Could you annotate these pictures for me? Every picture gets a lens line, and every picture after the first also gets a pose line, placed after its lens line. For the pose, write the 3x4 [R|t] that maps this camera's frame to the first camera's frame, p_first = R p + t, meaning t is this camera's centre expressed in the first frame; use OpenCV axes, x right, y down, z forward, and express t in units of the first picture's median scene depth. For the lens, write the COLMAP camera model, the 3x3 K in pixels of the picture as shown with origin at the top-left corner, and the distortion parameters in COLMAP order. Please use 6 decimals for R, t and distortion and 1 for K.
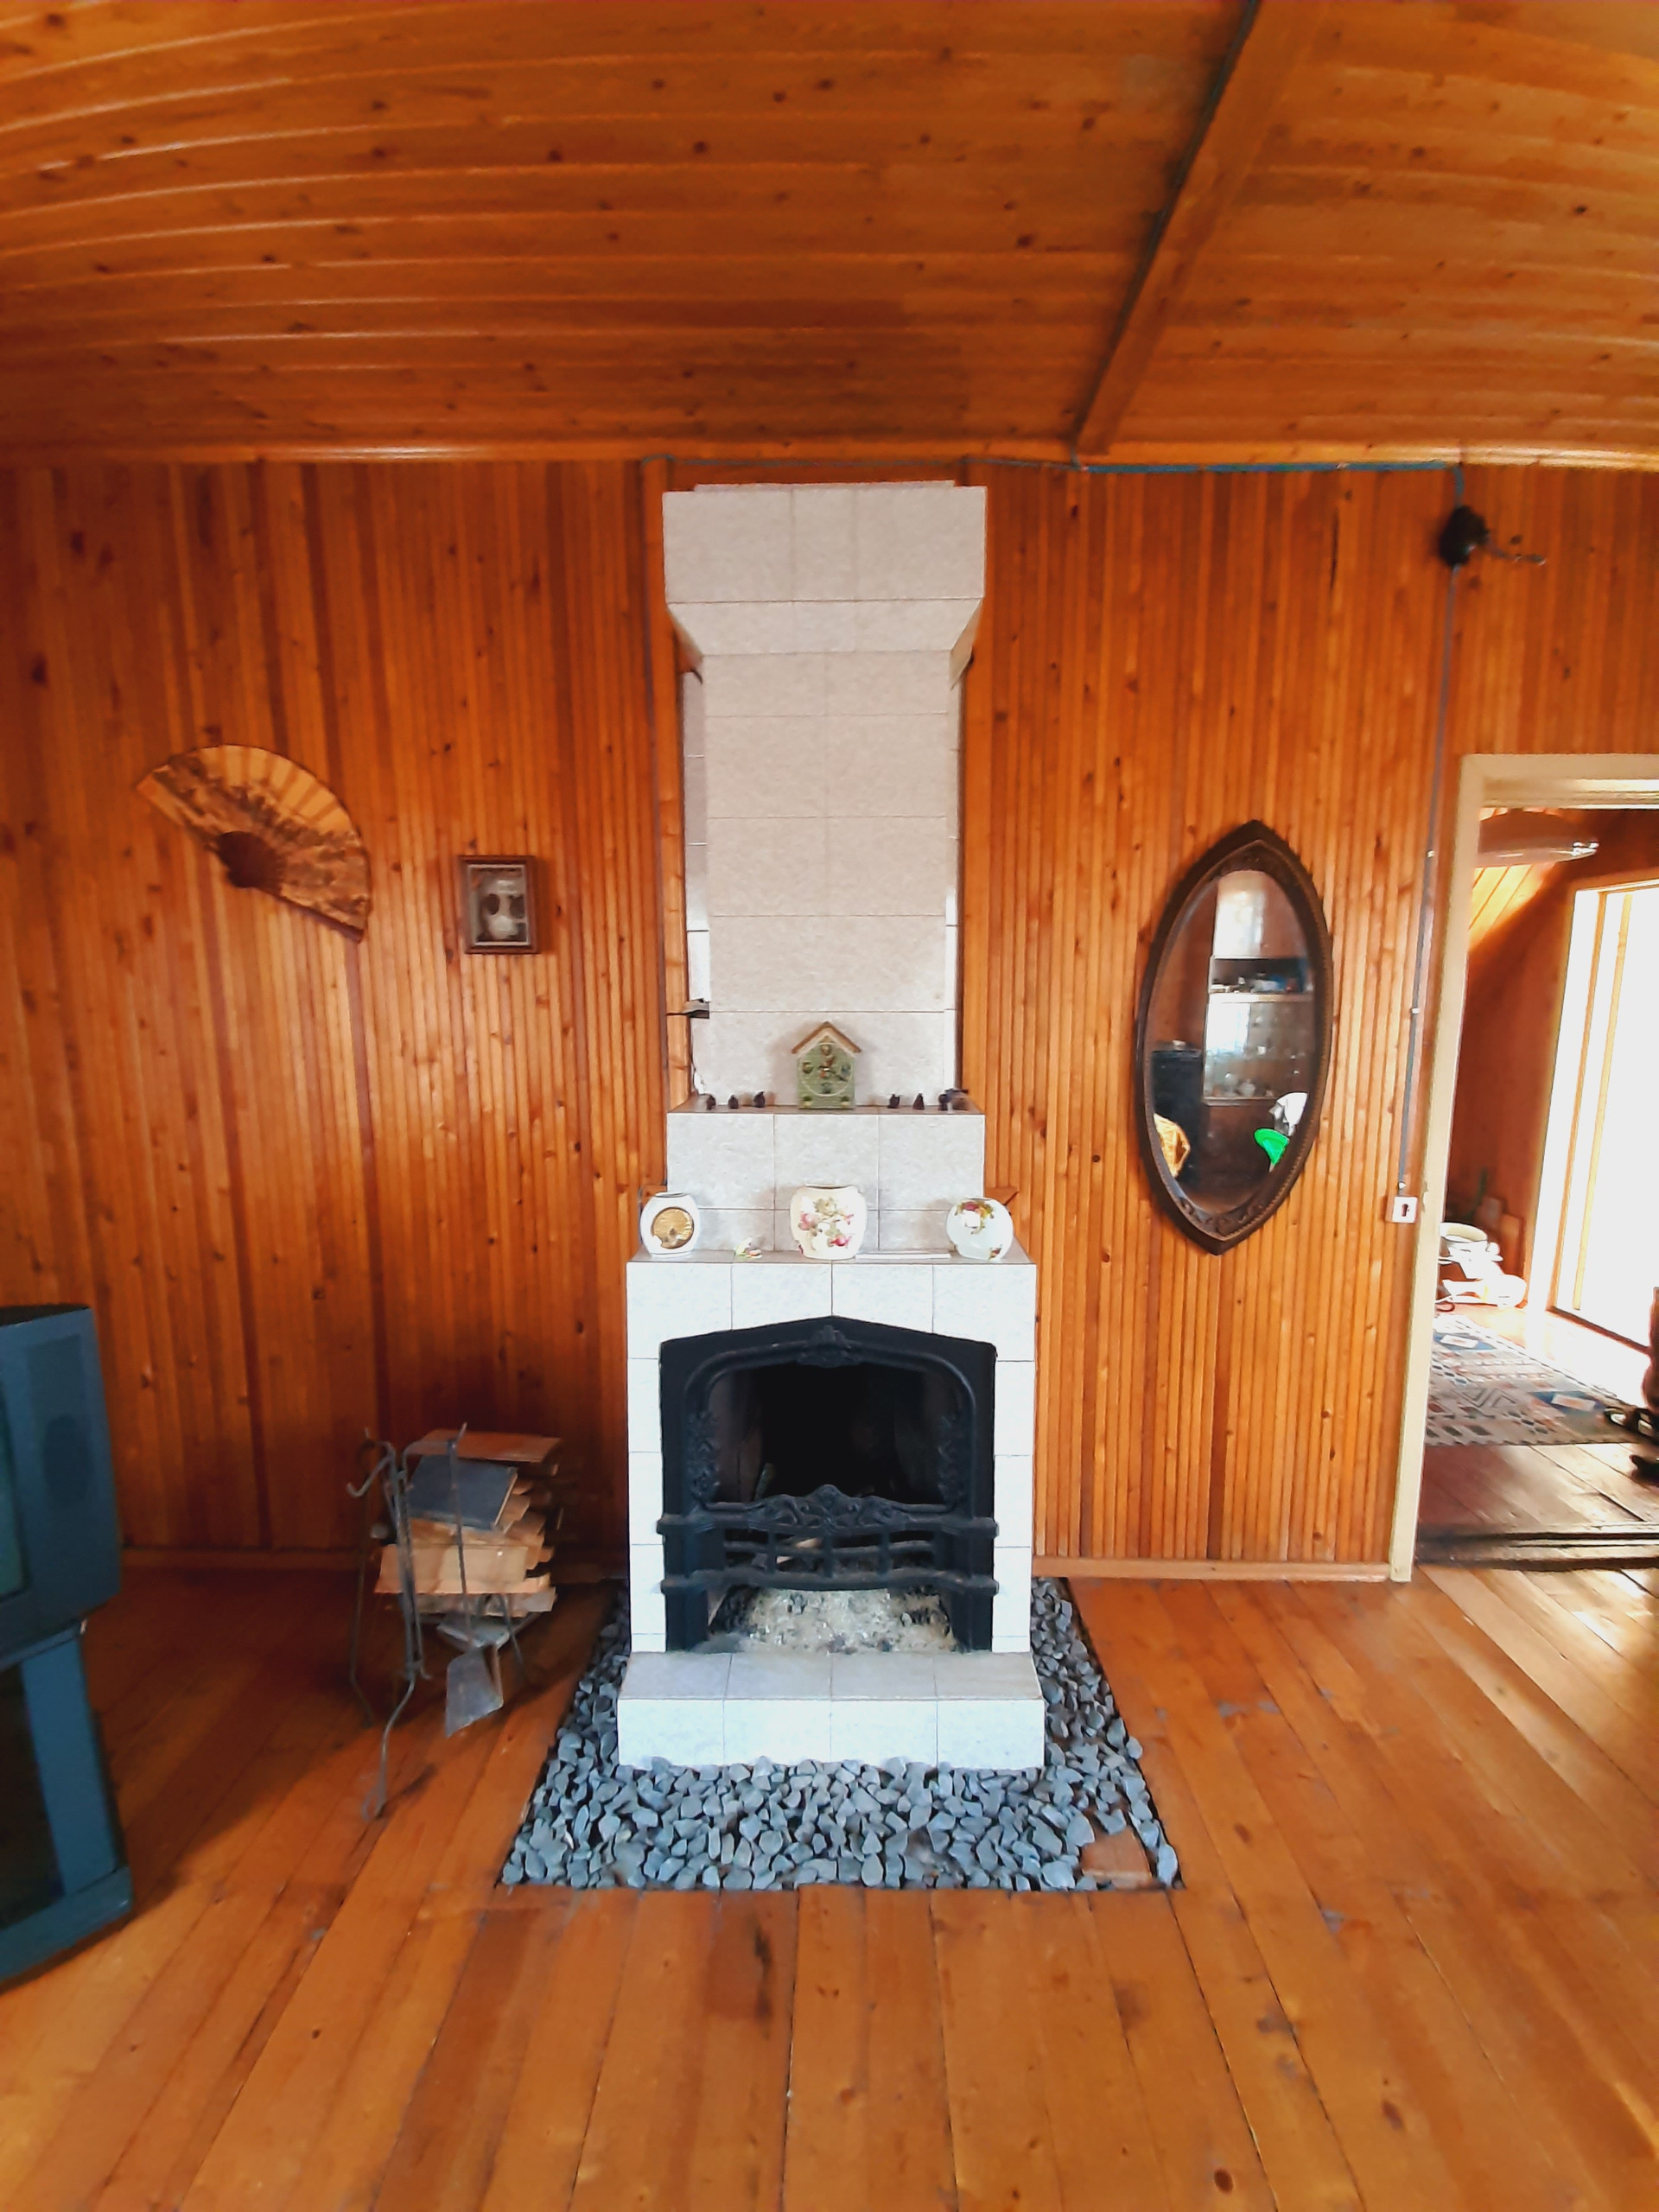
lens RADIAL K [[865.9, 0, 843.1], [0, 865.9, 1109.8], [0, 0, 1]] dist [0.000669, -0.004635]
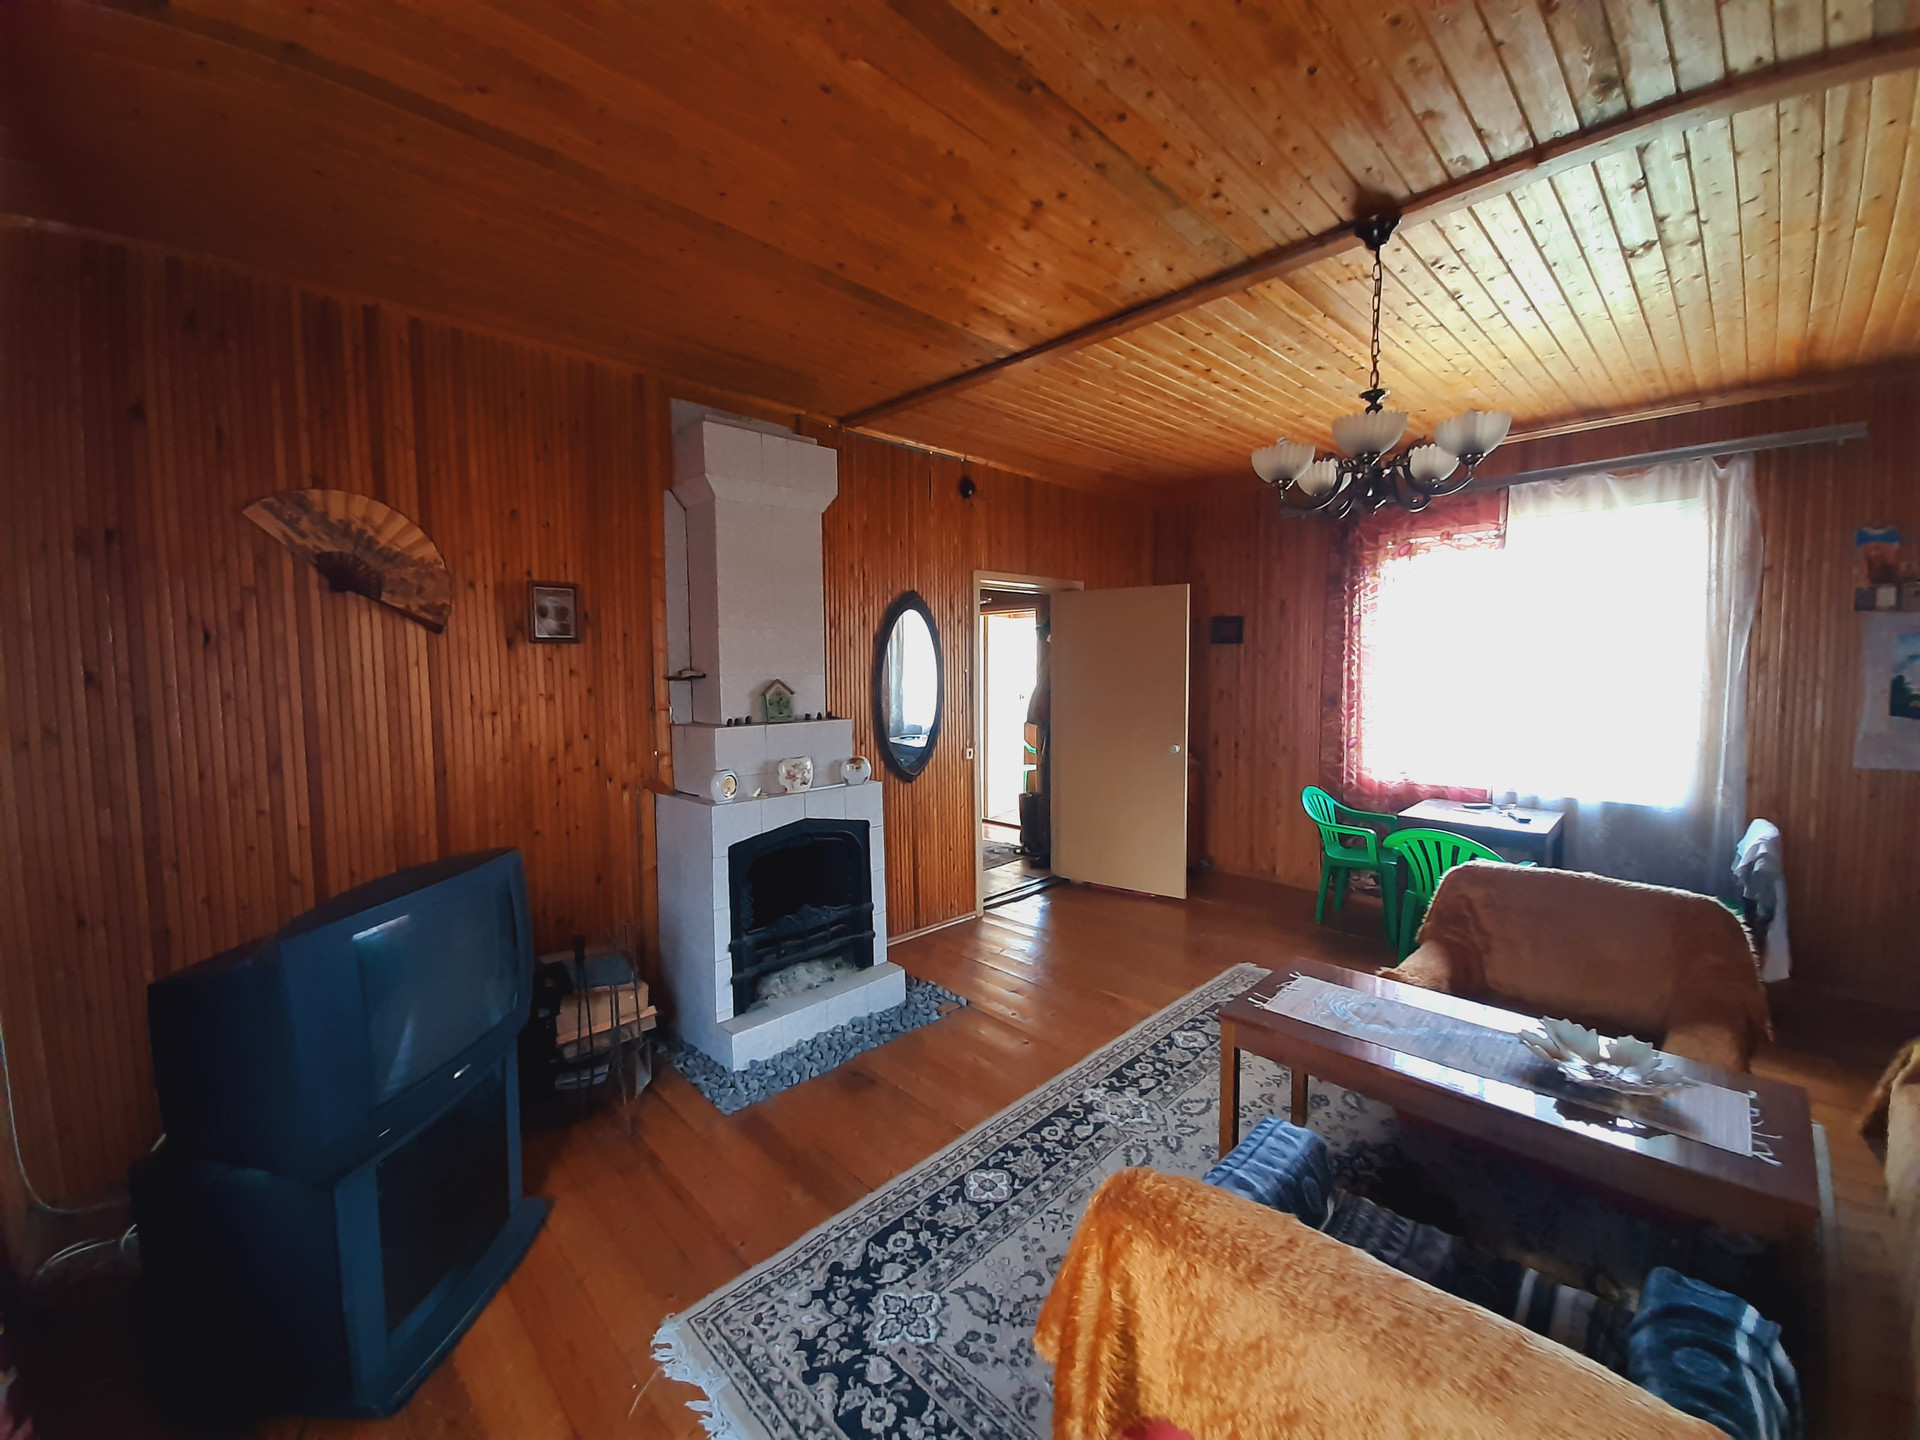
lens RADIAL K [[751.6, 0, 967.4], [0, 751.6, 713.1], [0, 0, 1]] dist [0.000669, -0.004635]
pose [[0.705330, -0.056869, 0.706594, -0.862567], [0.106180, 0.994007, -0.025989, 0.063774], [-0.700881, 0.093357, 0.707142, -0.500964]]
